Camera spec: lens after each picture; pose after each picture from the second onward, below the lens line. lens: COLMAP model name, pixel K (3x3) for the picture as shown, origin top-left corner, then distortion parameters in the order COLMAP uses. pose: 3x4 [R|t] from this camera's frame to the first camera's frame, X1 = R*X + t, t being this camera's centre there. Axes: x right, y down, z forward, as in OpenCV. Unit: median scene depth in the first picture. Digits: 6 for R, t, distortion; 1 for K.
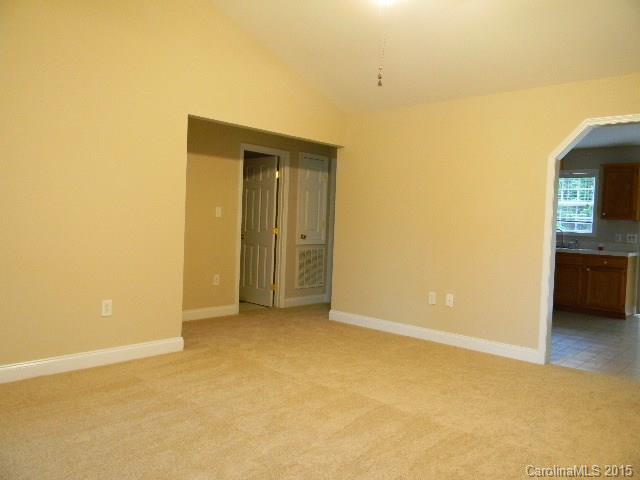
lens RADIAL K [[509.5, 0, 320.0], [0, 509.5, 240.0], [0, 0, 1]] dist [0.003425, -0.004504]
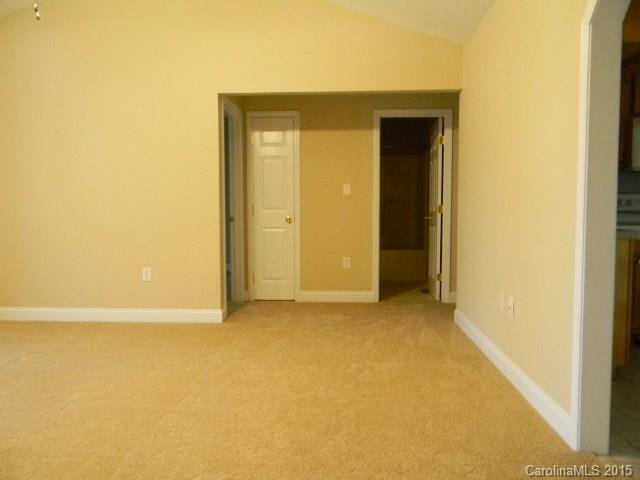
lens RADIAL K [[509.5, 0, 320.0], [0, 509.5, 240.0], [0, 0, 1]] dist [0.003425, -0.004504]
pose [[0.619548, 0.016237, -0.784791, 0.499459], [-0.002925, 0.999827, 0.018377, 0.020302], [0.784953, -0.009090, 0.619489, 0.382978]]
